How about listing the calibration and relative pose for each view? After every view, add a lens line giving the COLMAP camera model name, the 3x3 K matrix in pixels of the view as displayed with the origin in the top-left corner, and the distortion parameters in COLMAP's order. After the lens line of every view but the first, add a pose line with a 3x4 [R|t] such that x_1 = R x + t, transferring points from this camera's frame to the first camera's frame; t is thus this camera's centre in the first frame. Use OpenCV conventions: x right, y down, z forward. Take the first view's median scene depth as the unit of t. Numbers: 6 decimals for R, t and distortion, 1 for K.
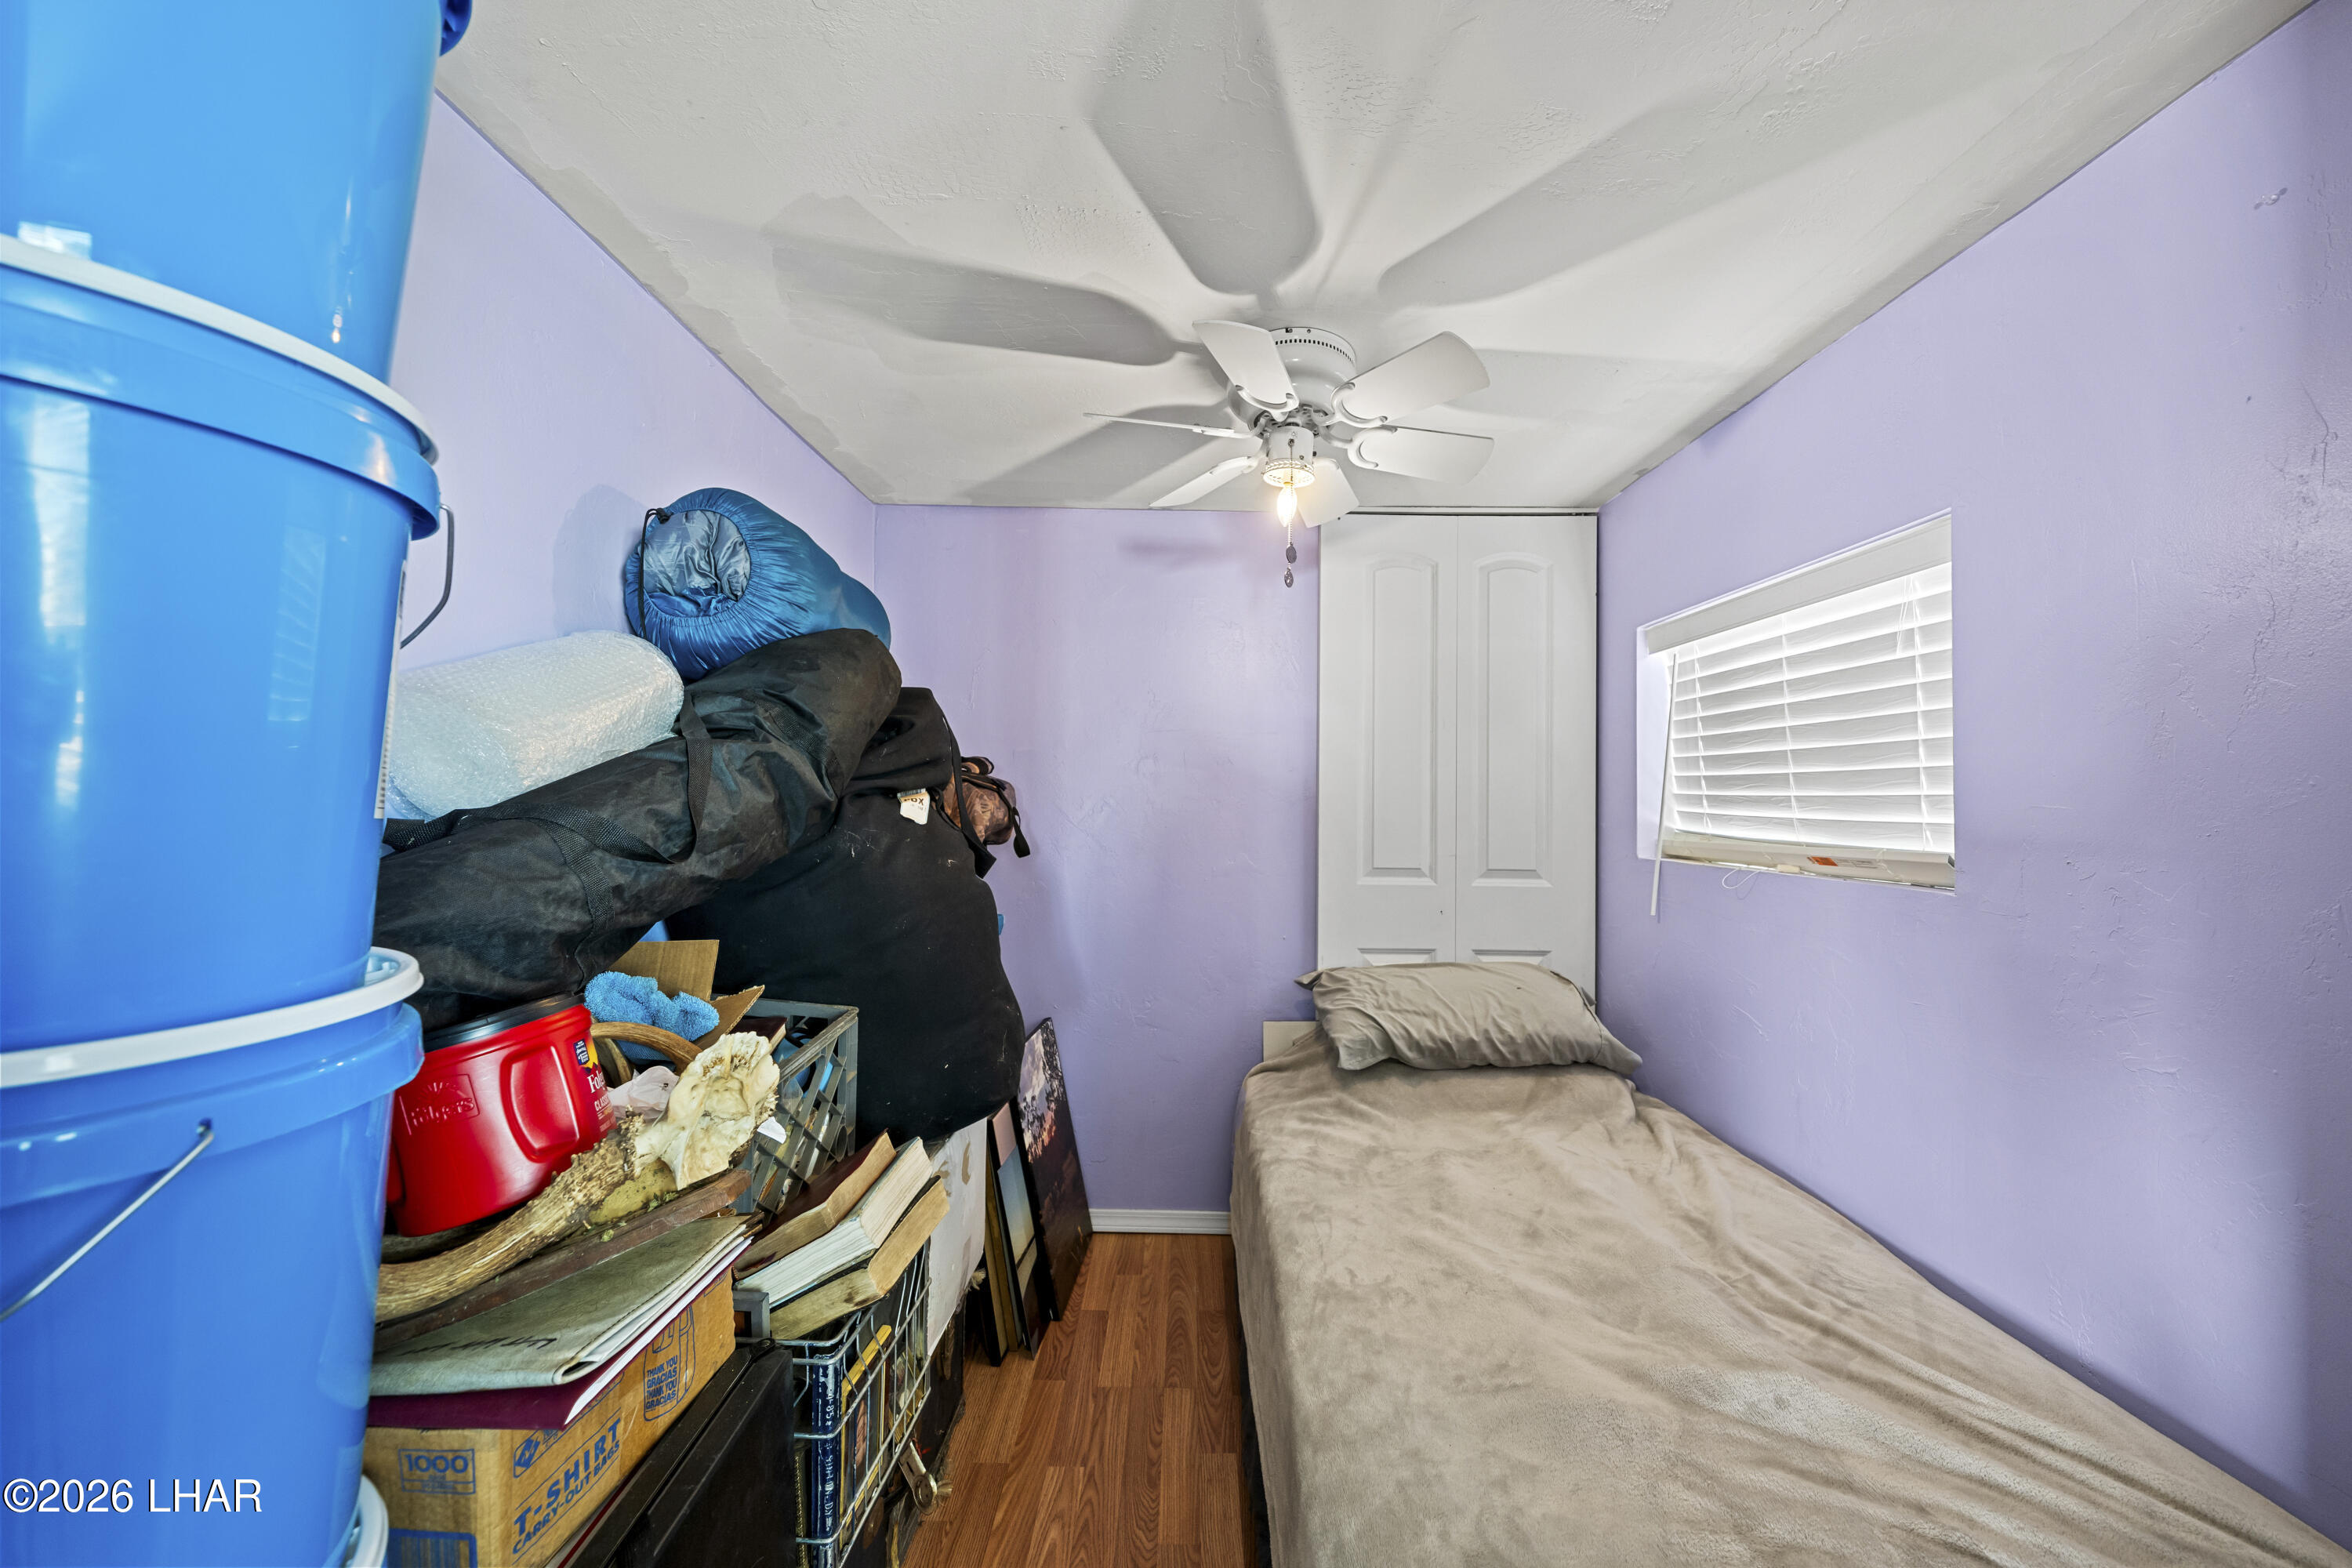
lens RADIAL K [[858.1, 0, 1185.5], [0, 858.1, 785.6], [0, 0, 1]] dist [-0.001395, -0.000165]
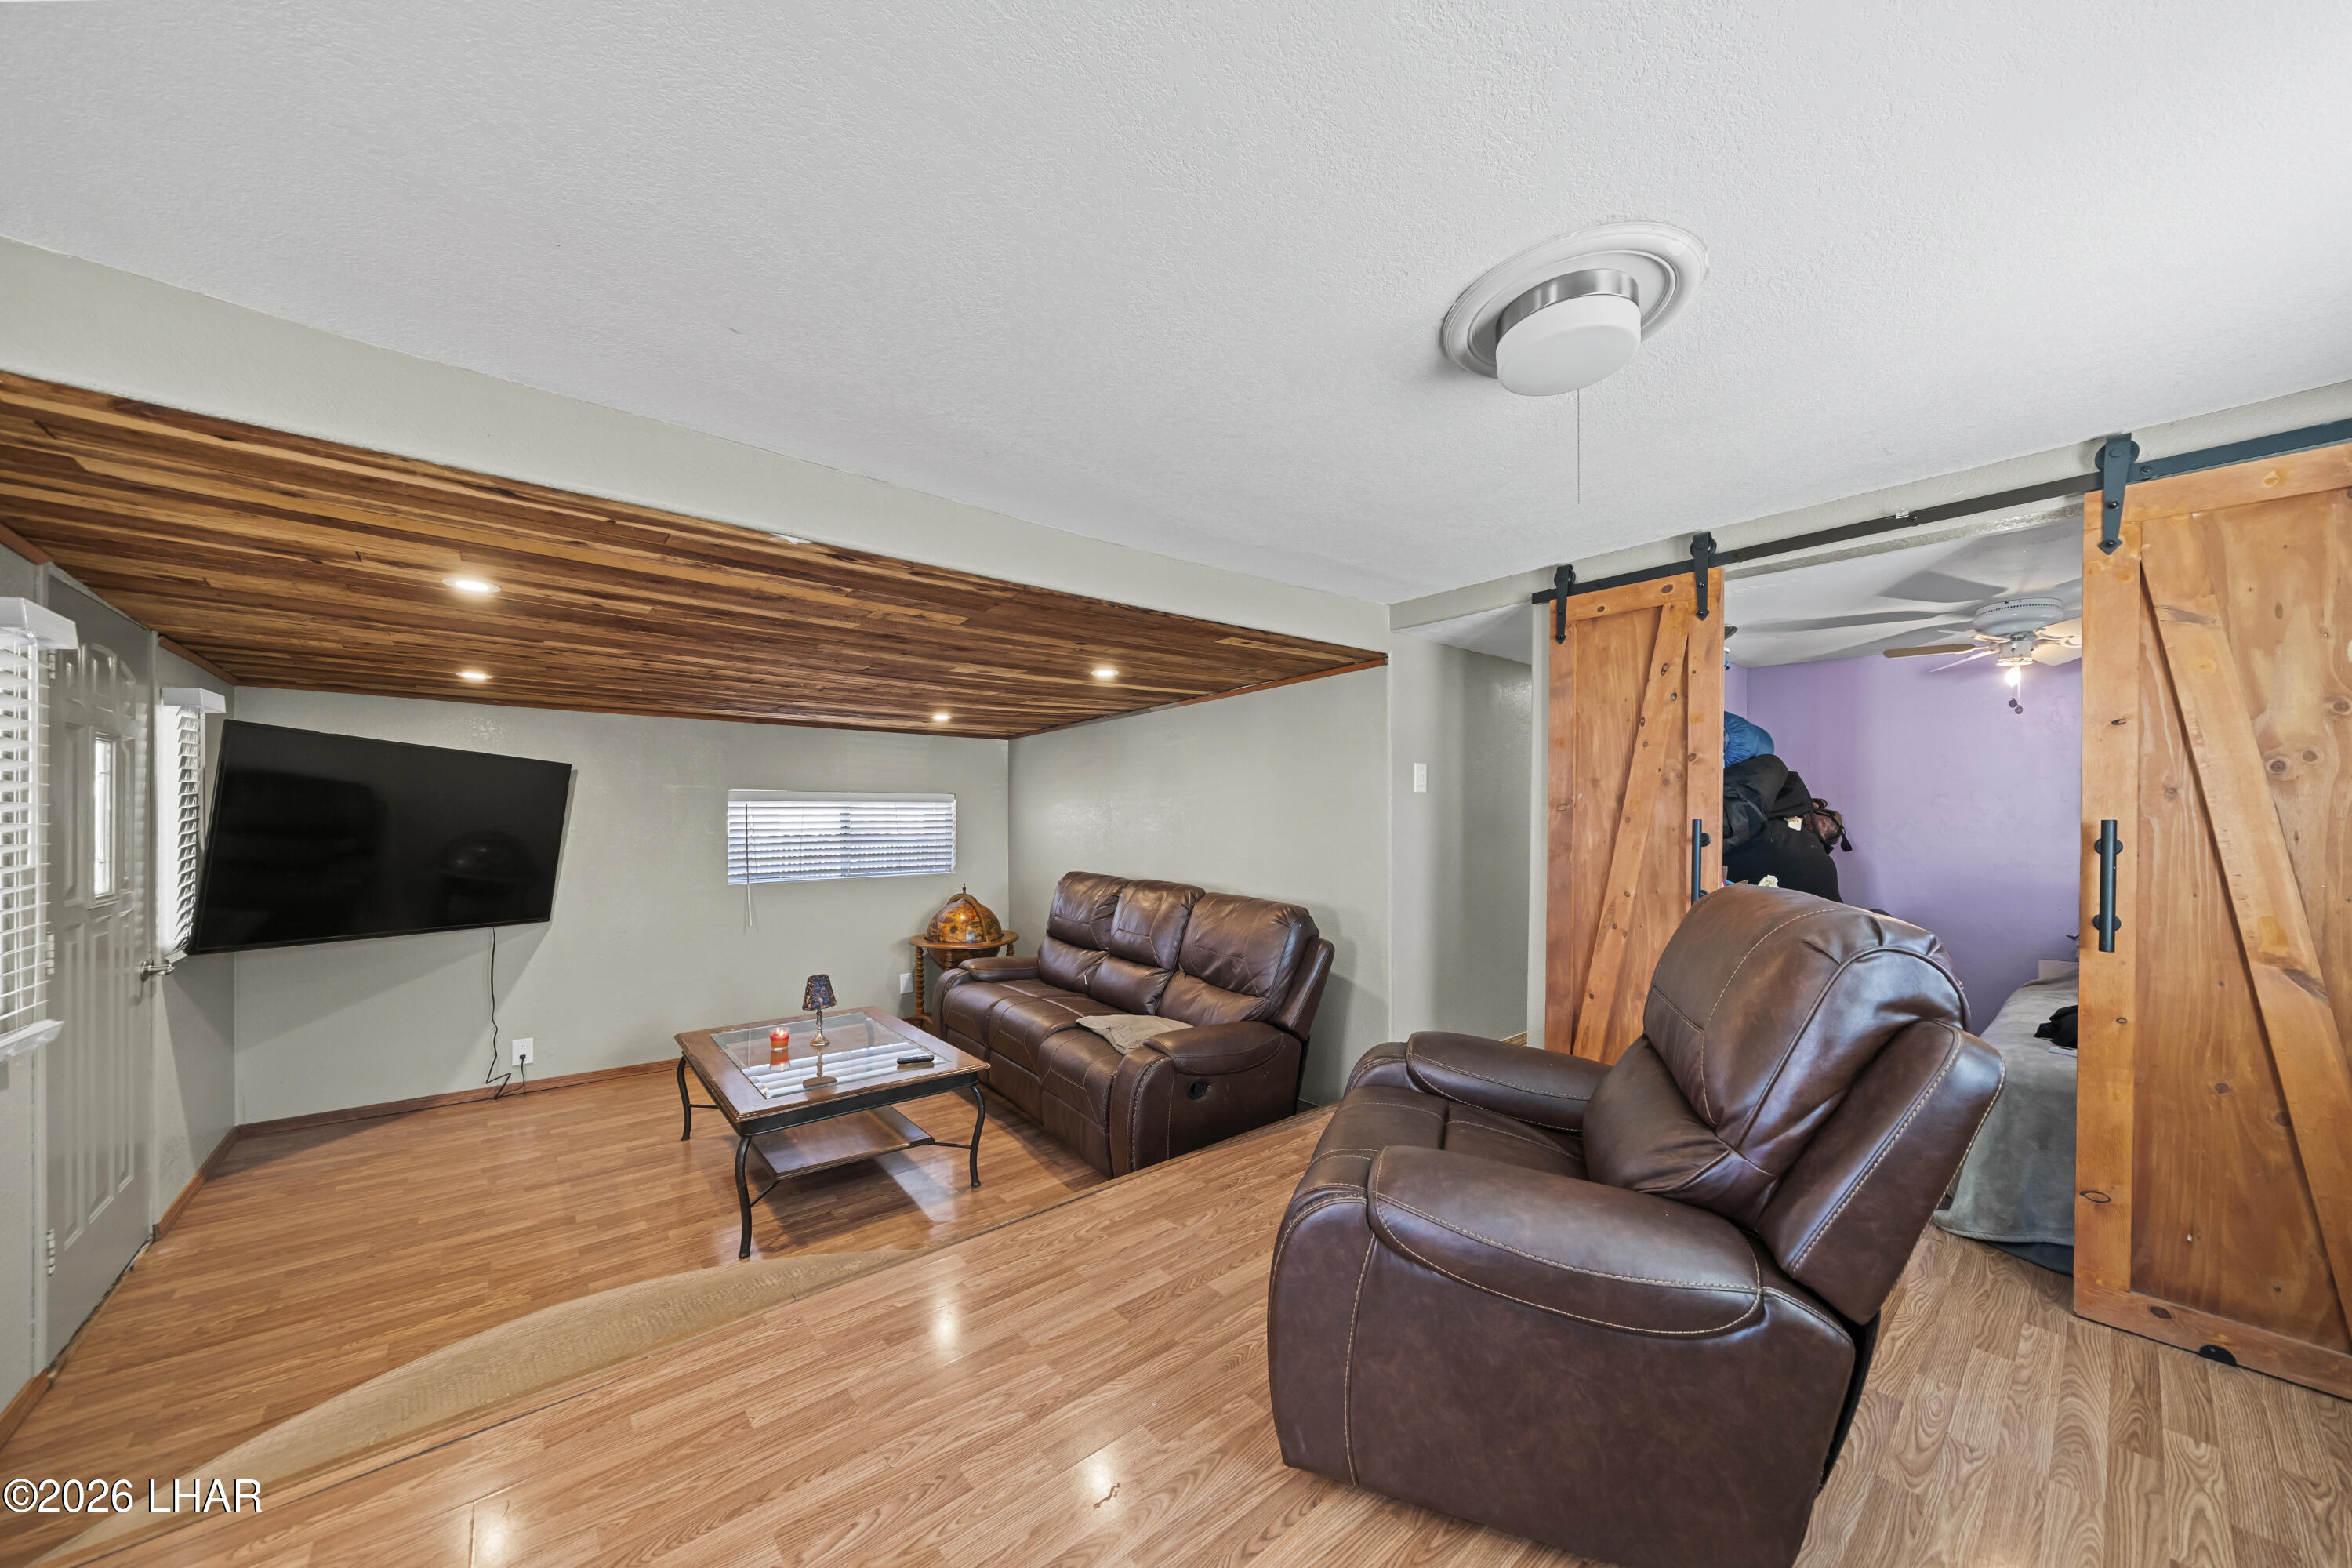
lens RADIAL K [[792.6, 0, 1174.5], [0, 792.6, 815.9], [0, 0, 1]] dist [-0.004928, 0.000461]
pose [[0.640193, -0.016916, -0.768028, 0.233832], [0.019369, 0.999795, -0.005875, -0.014764], [0.767970, -0.011115, 0.640390, -1.476798]]
